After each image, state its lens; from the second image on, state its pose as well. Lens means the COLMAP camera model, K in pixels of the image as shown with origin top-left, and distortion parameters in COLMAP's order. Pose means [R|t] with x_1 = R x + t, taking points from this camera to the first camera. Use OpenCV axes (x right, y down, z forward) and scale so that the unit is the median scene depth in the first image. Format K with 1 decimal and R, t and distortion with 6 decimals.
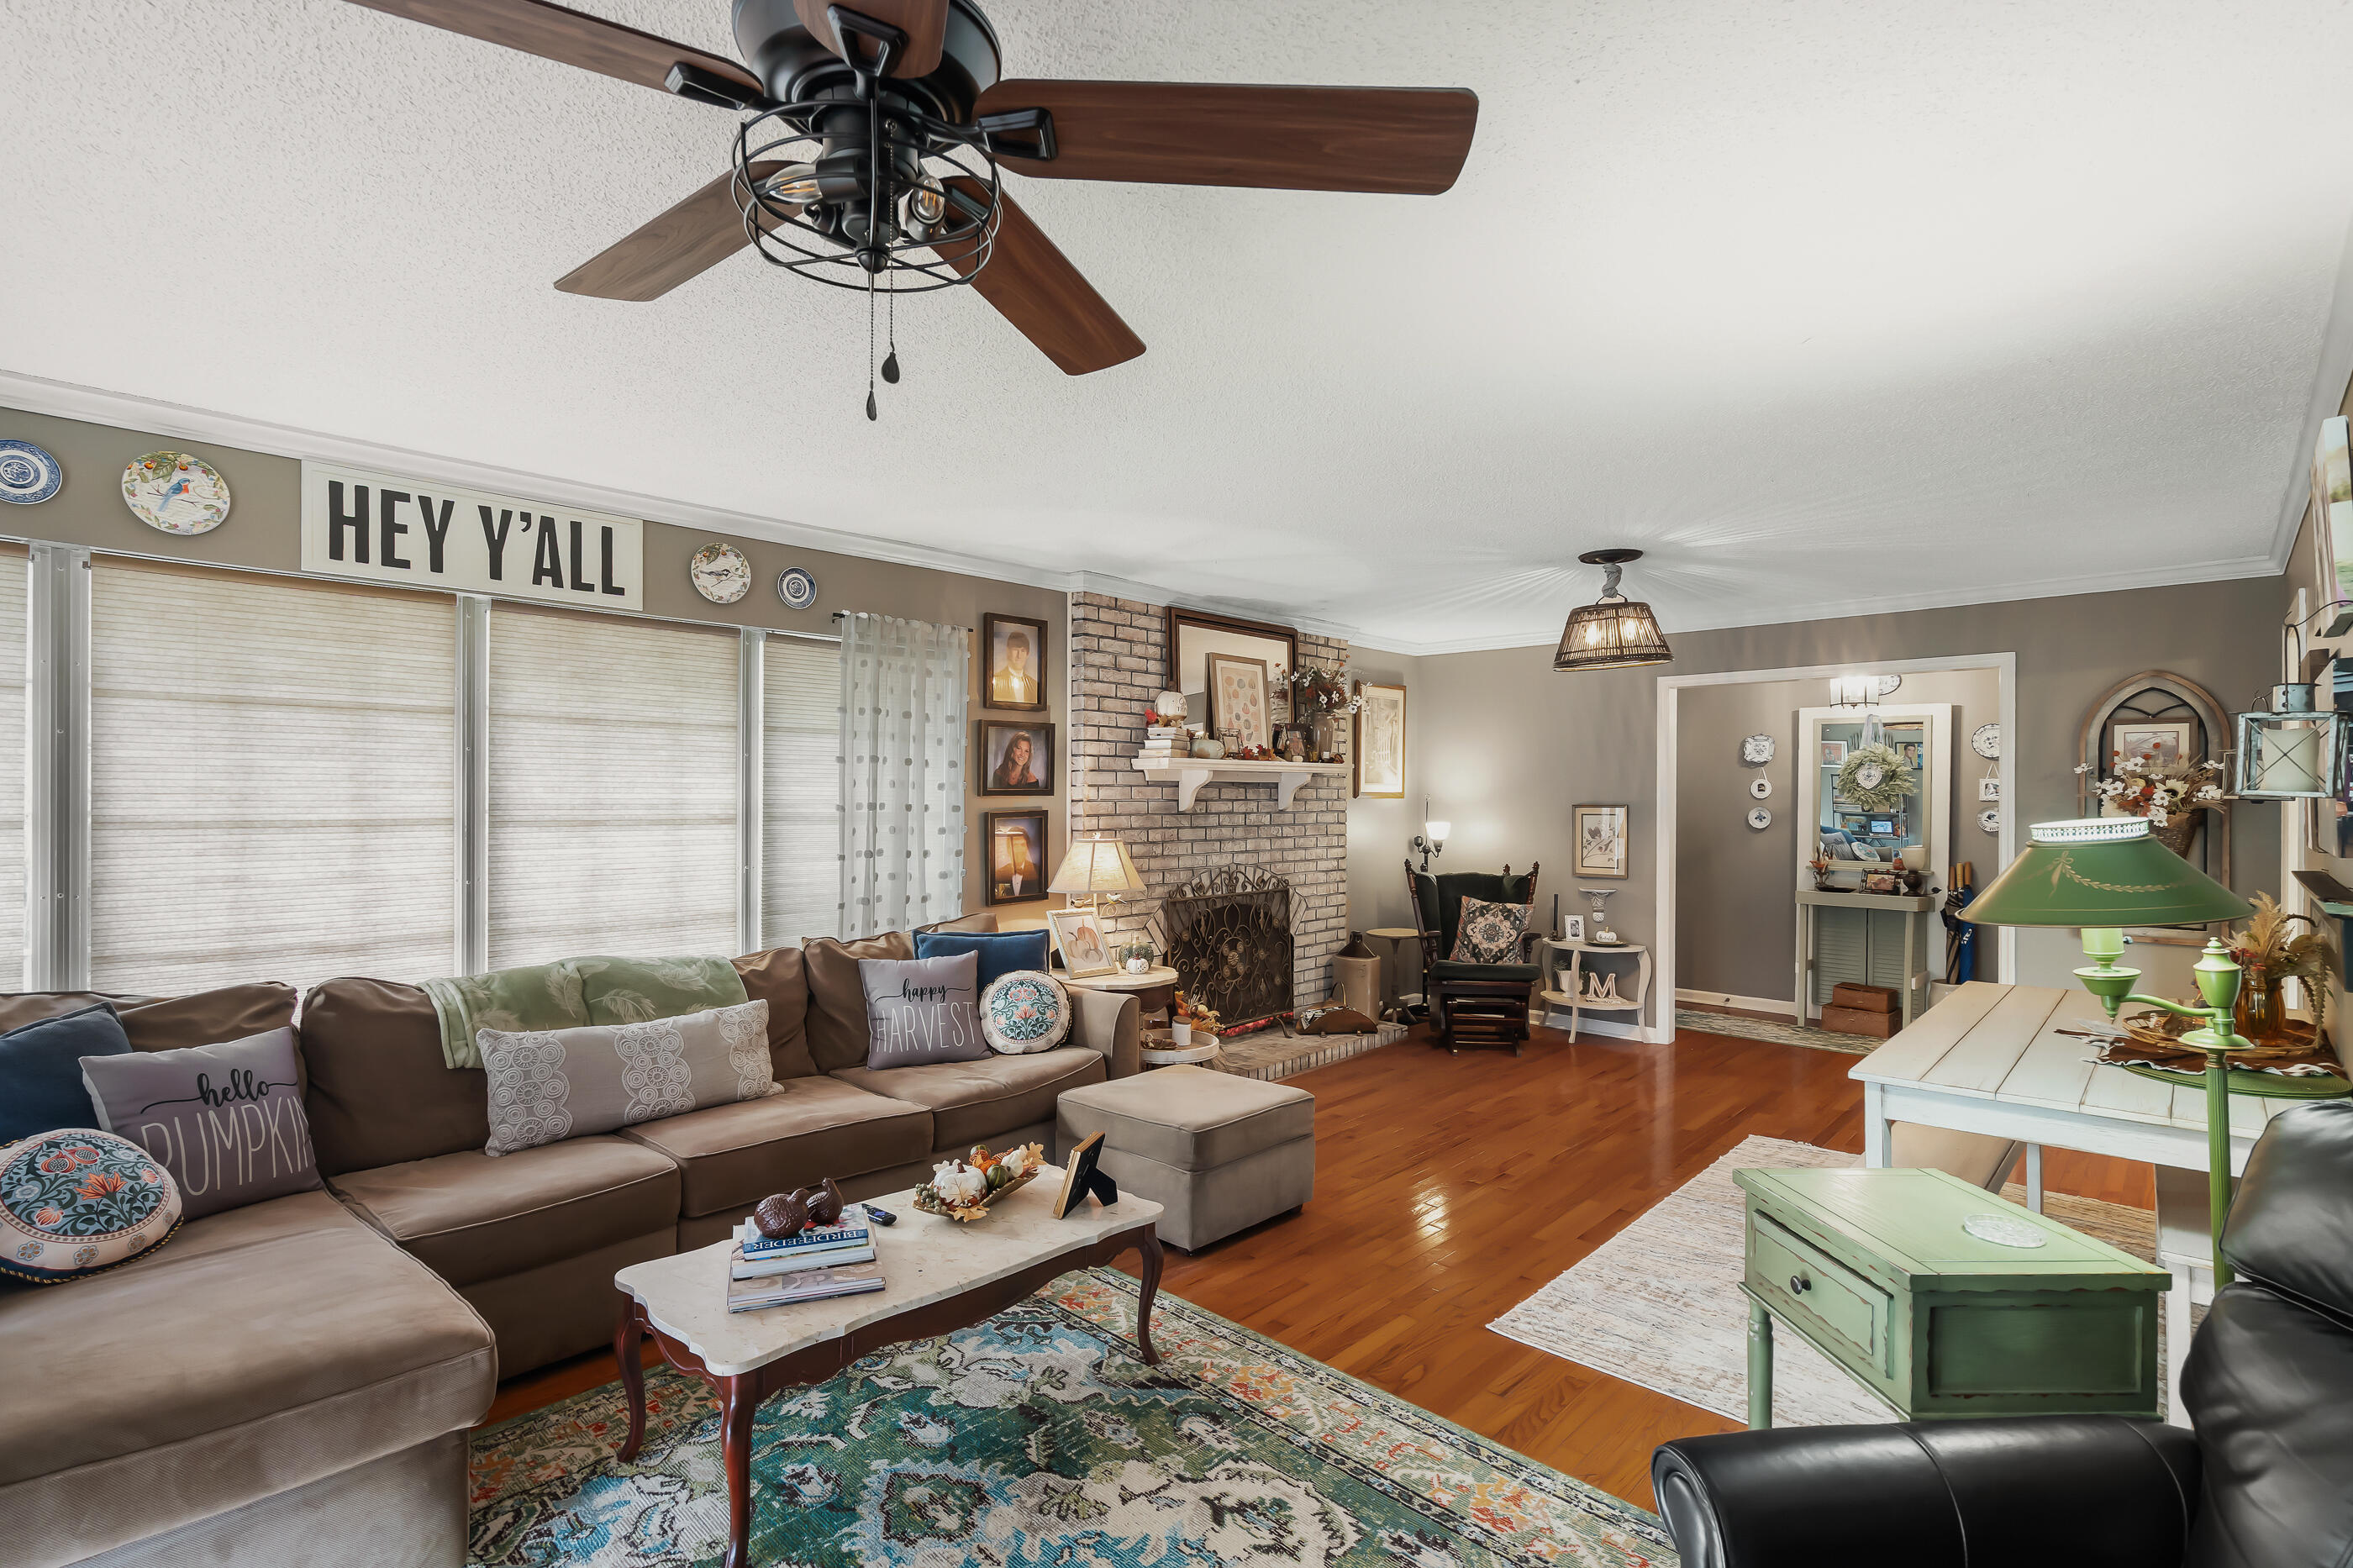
lens RADIAL K [[1092.8, 0, 1180.7], [0, 1092.8, 791.2], [0, 0, 1]] dist [-0.001164, -0.000146]
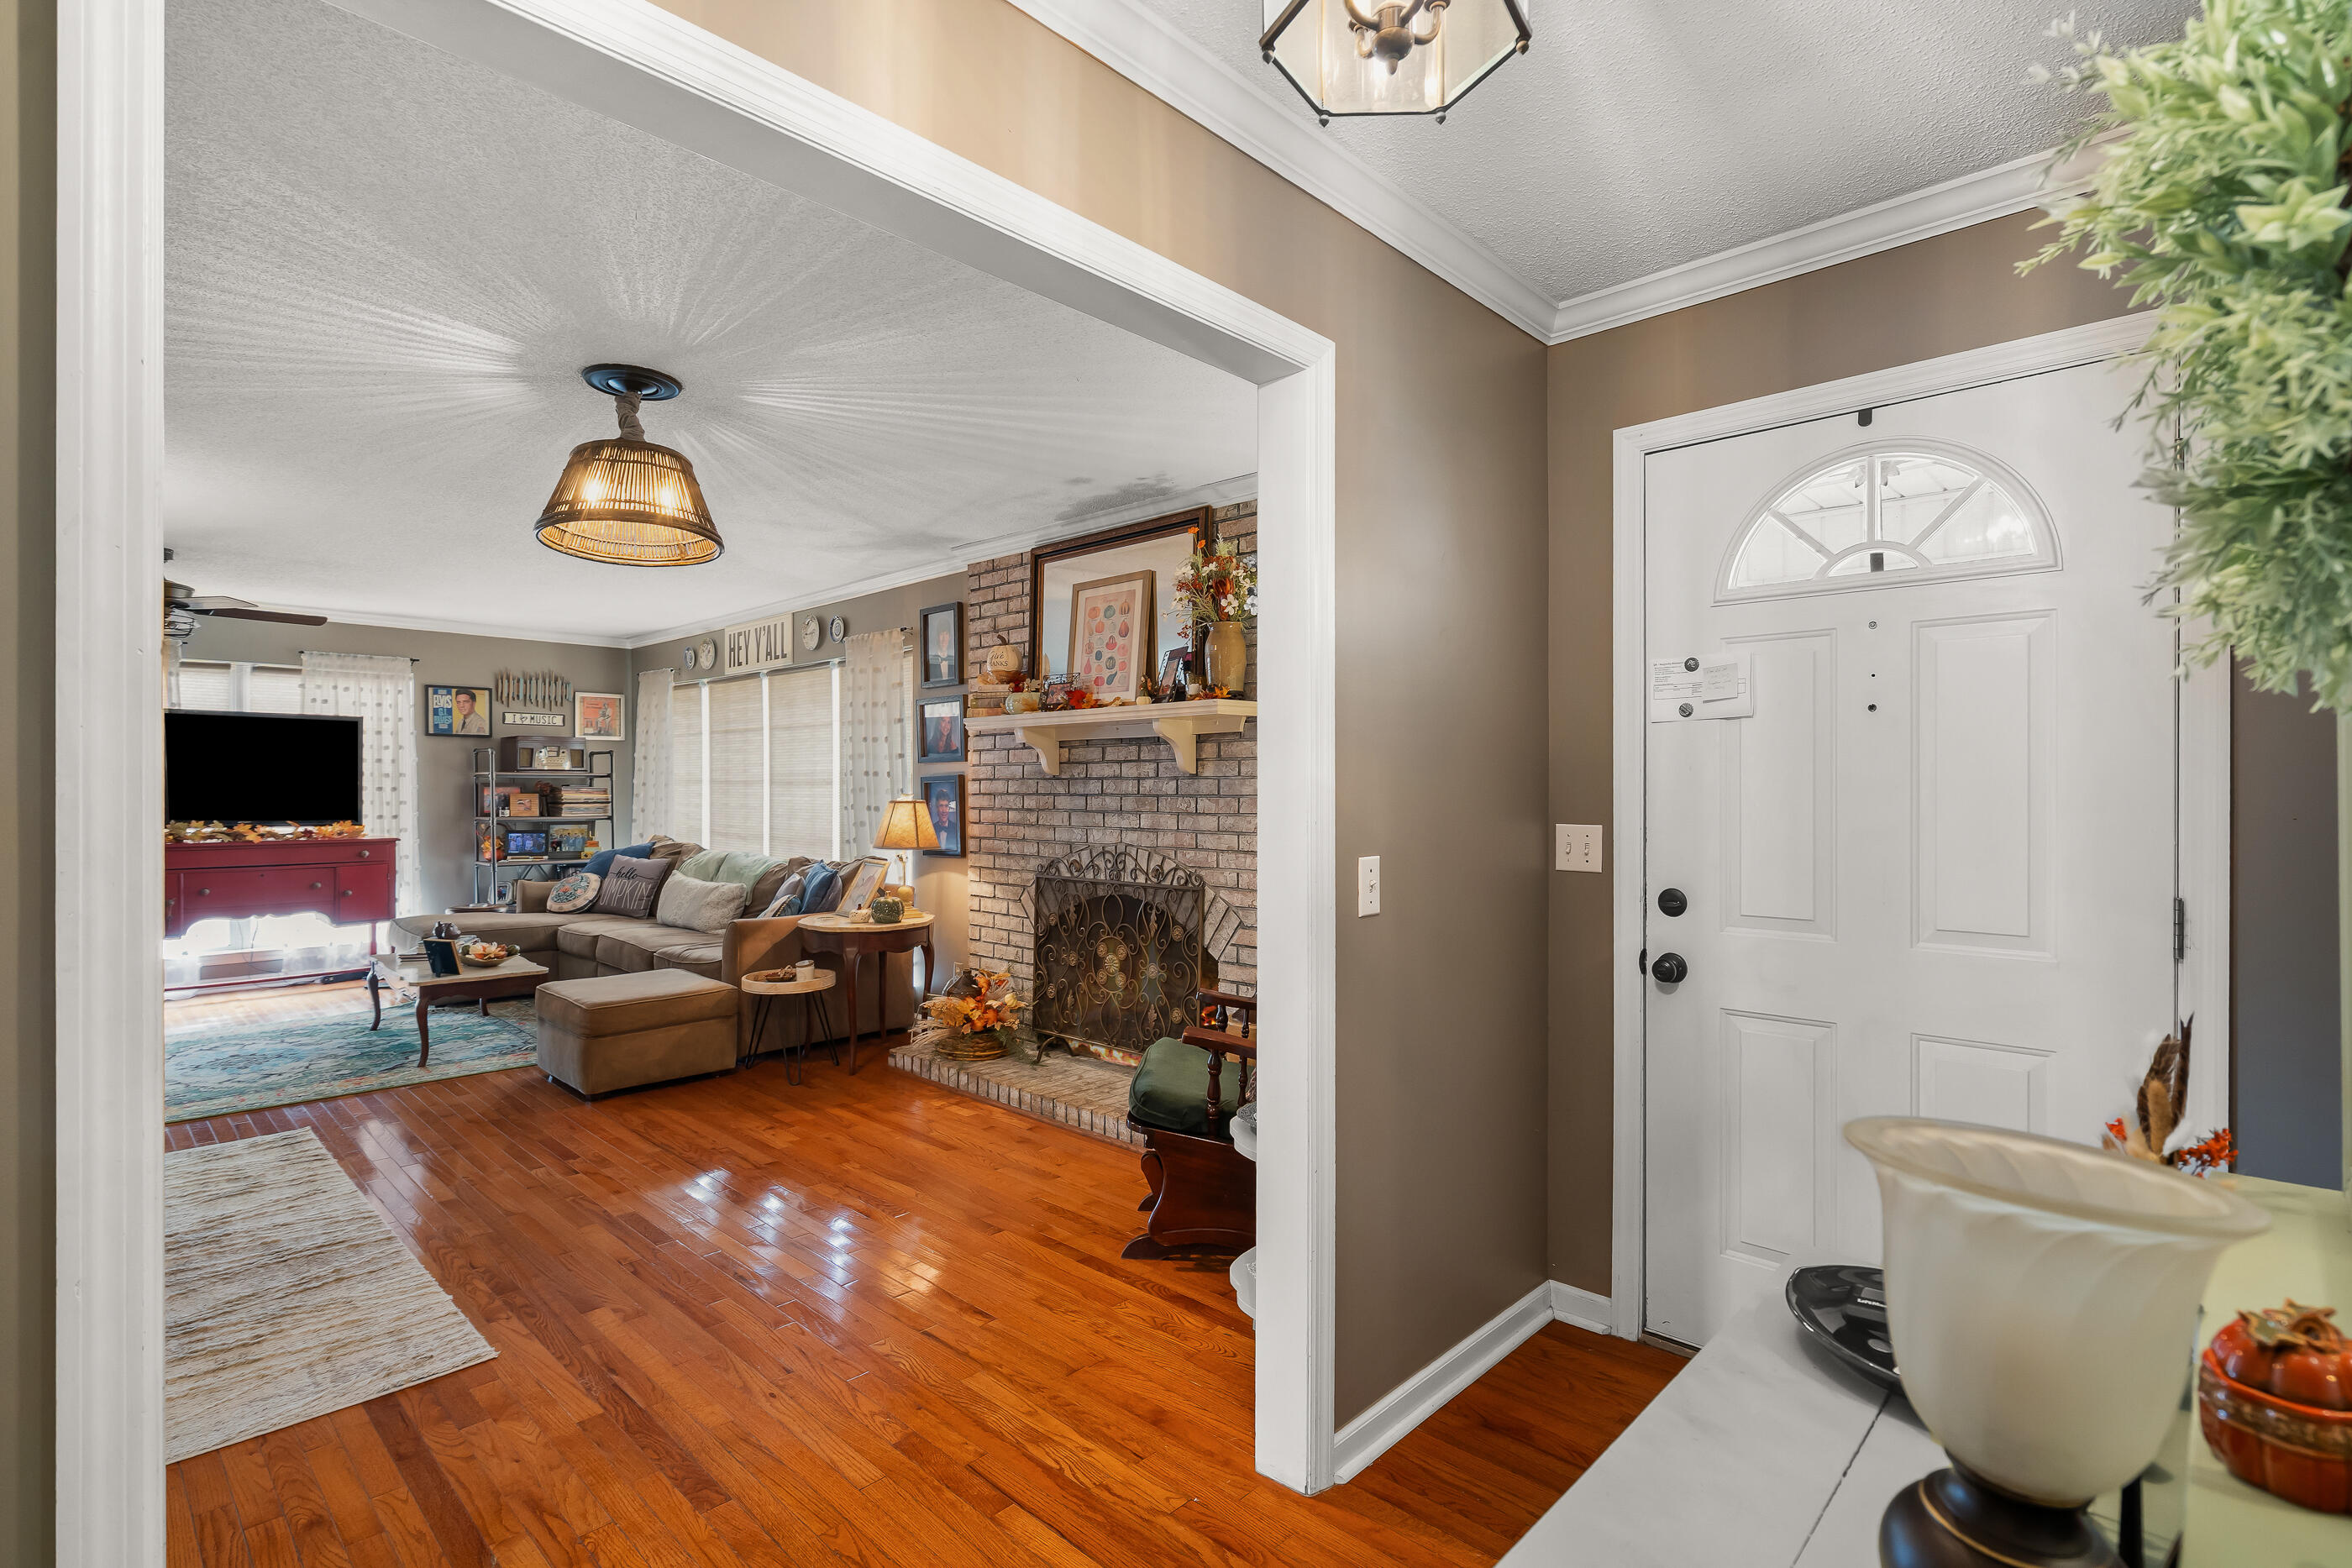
lens RADIAL K [[1092.2, 0, 1180.2], [0, 1092.2, 791.2], [0, 0, 1]] dist [-0.001164, -0.000146]
pose [[-0.002476, 0.000175, -0.999997, 0.867224], [0.005279, 0.999986, 0.000162, 0.030782], [0.999983, -0.005279, -0.002477, 1.094980]]
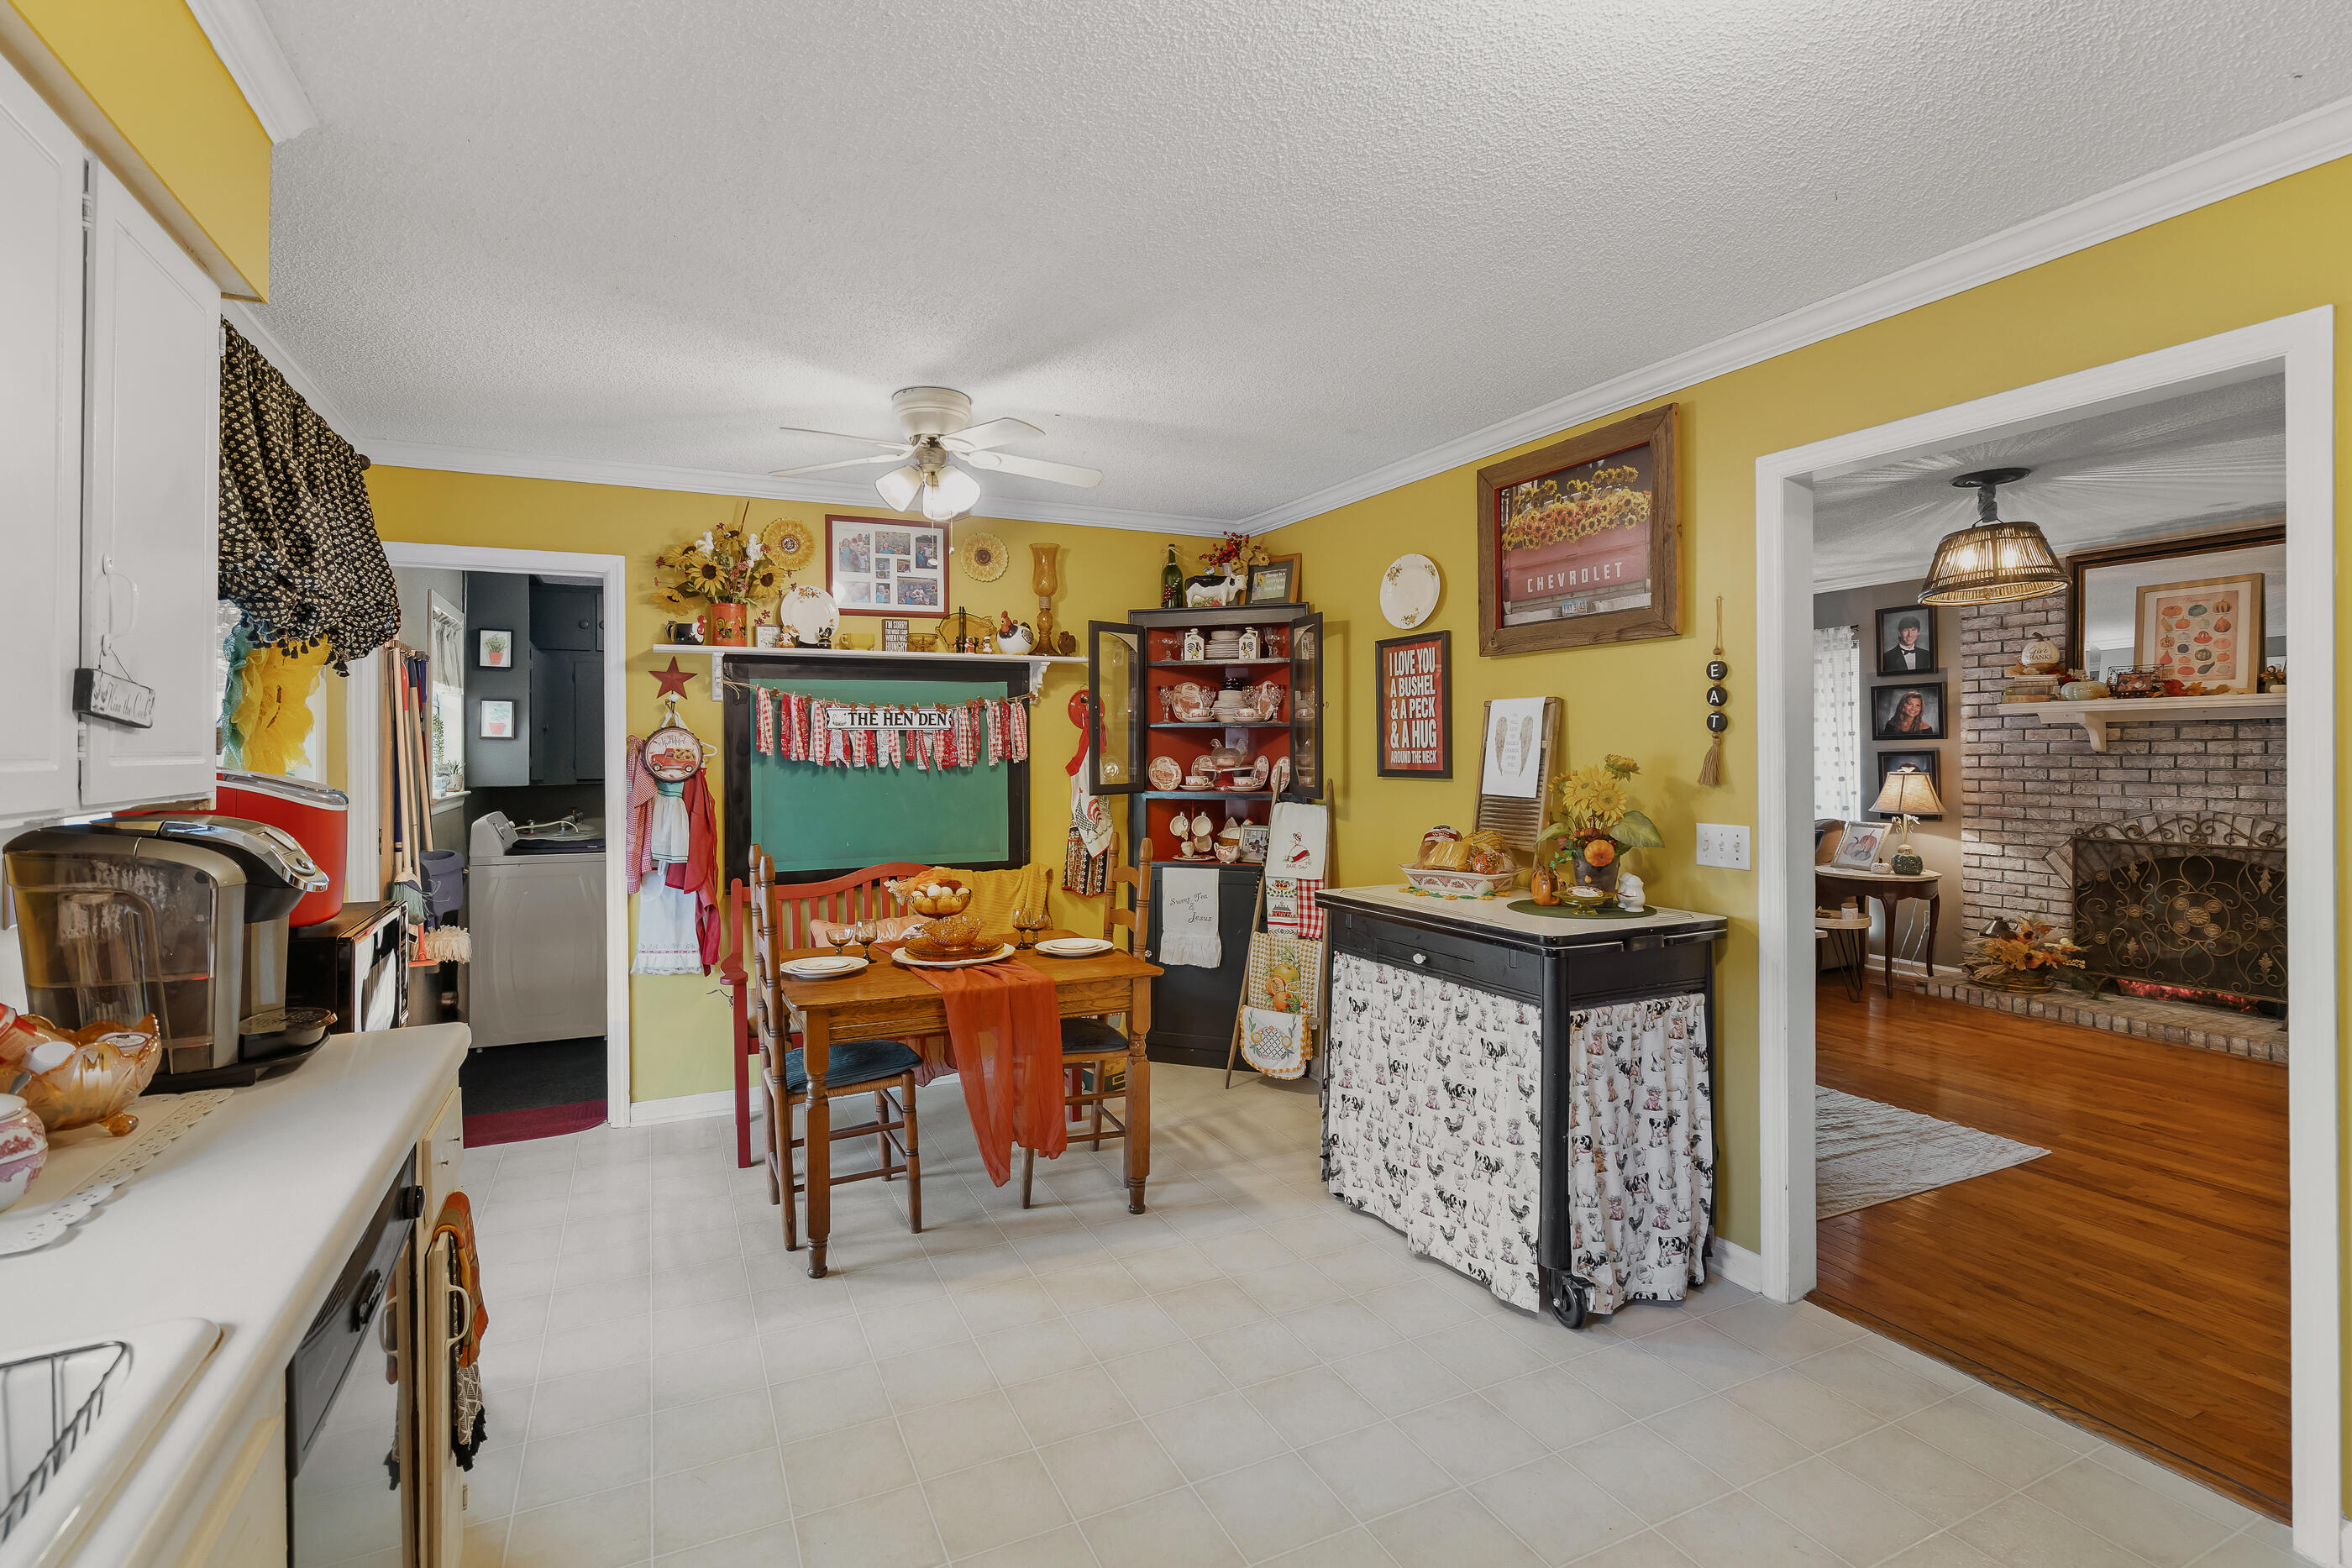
lens RADIAL K [[1079.0, 0, 1176.9], [0, 1079.0, 751.3], [0, 0, 1]] dist [-0.000560, -0.000141]
pose [[-0.349861, -0.000833, -0.936801, 1.224802], [0.010518, 0.999933, -0.004817, 0.013440], [0.936743, -0.011539, -0.349829, 0.545806]]
